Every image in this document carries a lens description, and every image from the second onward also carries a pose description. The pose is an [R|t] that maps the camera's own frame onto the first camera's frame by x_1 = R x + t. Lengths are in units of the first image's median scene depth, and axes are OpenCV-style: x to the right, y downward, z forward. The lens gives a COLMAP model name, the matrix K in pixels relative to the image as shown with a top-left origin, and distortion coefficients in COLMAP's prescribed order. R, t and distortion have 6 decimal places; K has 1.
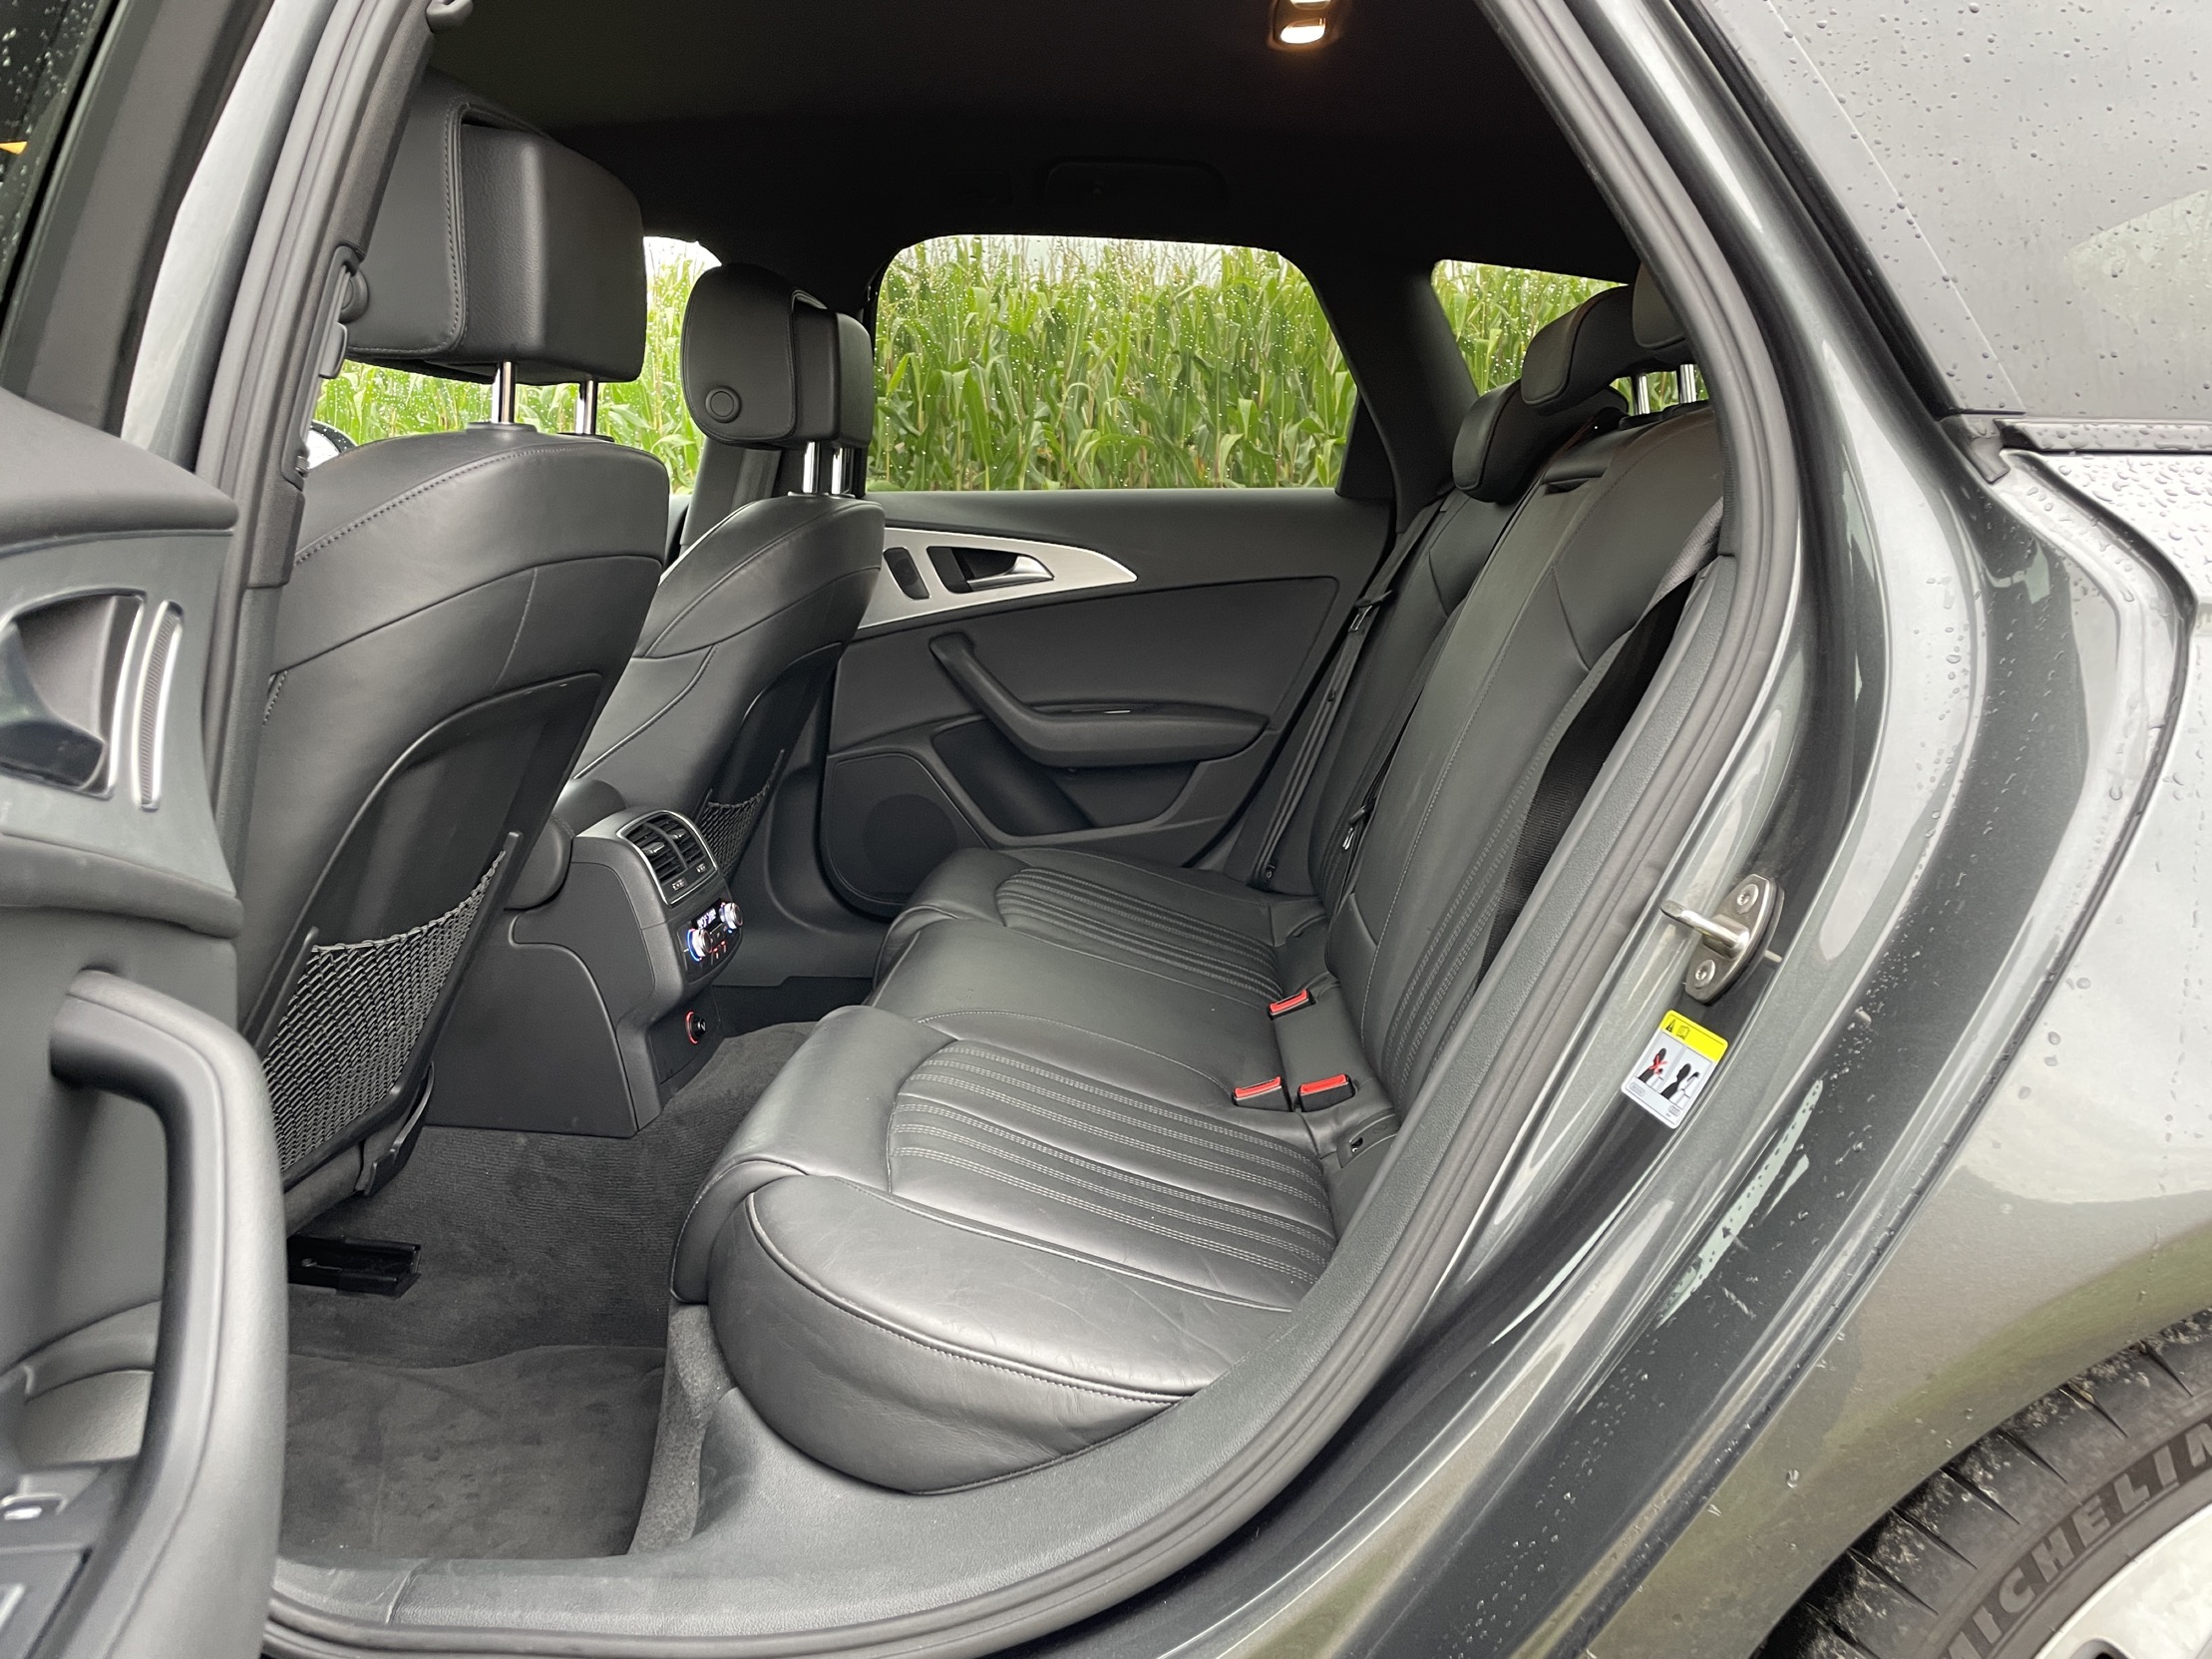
lens RADIAL K [[1672.6, 0, 1029.0], [0, 1672.6, 793.6], [0, 0, 1]] dist [0.085319, -0.099980]
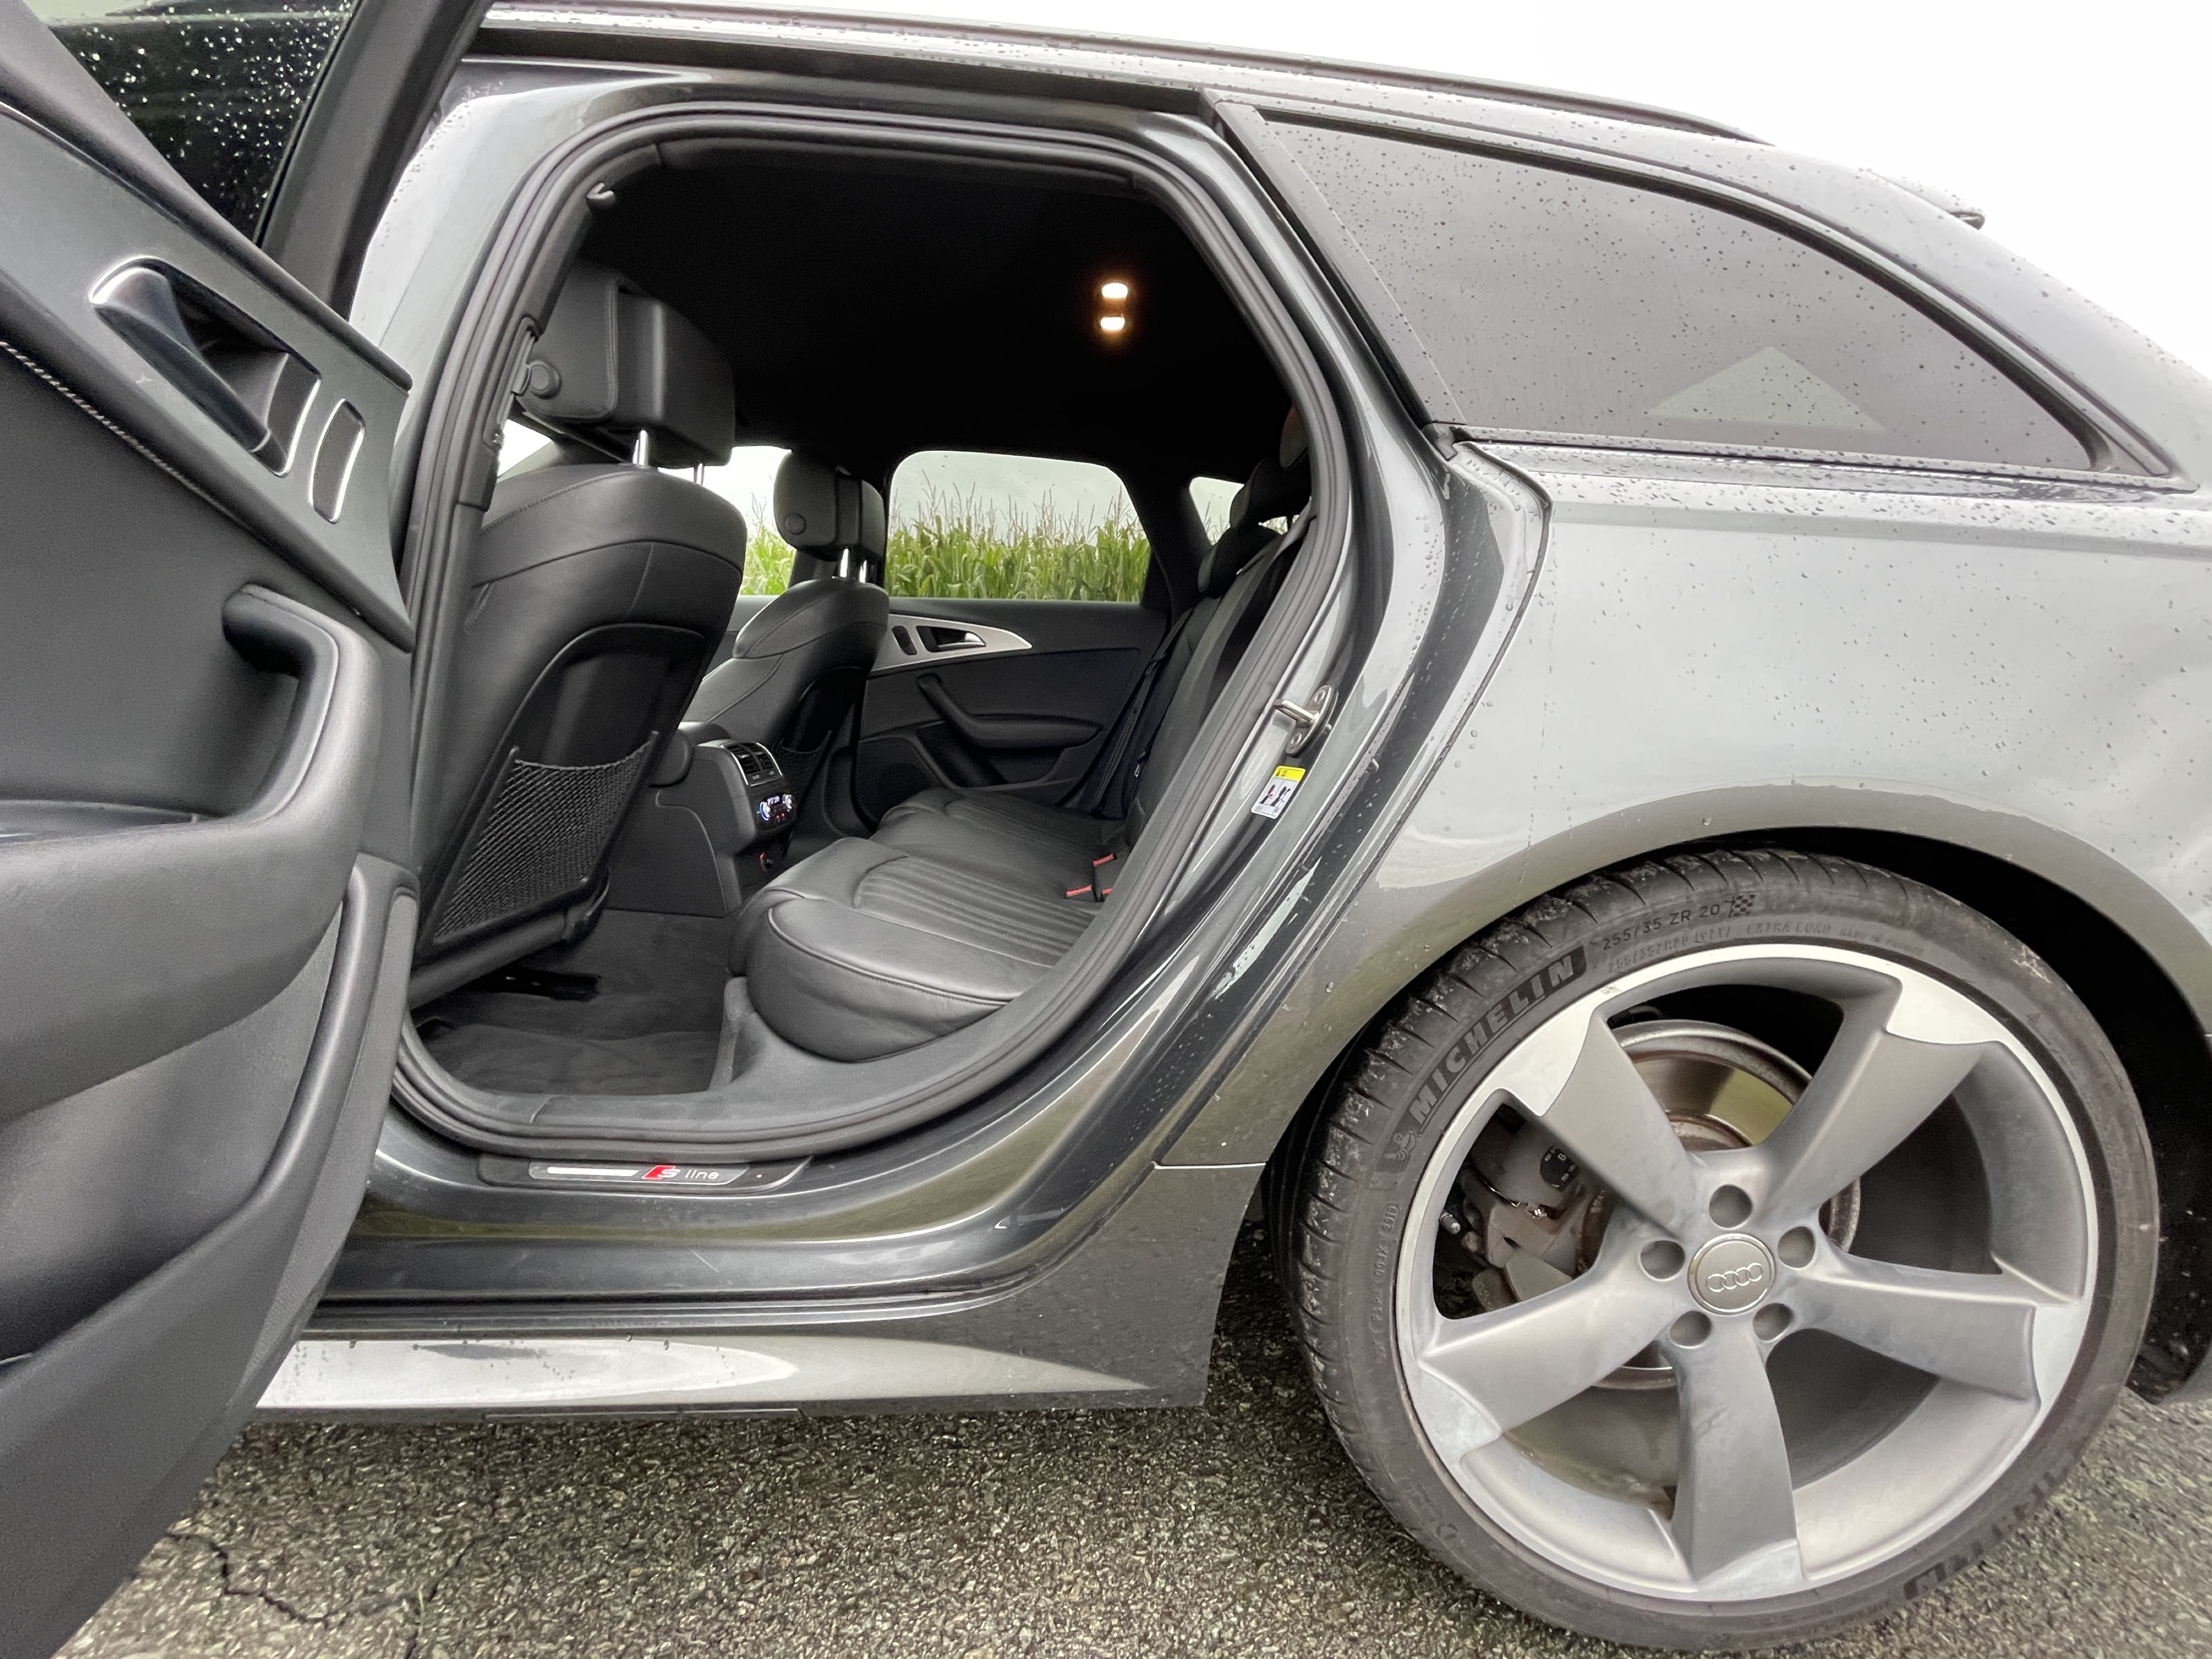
lens RADIAL K [[884.2, 0, 1067.7], [0, 884.2, 843.8], [0, 0, 1]] dist [-0.004305, -0.000339]
pose [[0.997942, 0.018003, 0.061549, 0.079344], [-0.016344, 0.999492, -0.027345, 0.185018], [-0.062010, 0.026282, 0.997729, 0.070189]]
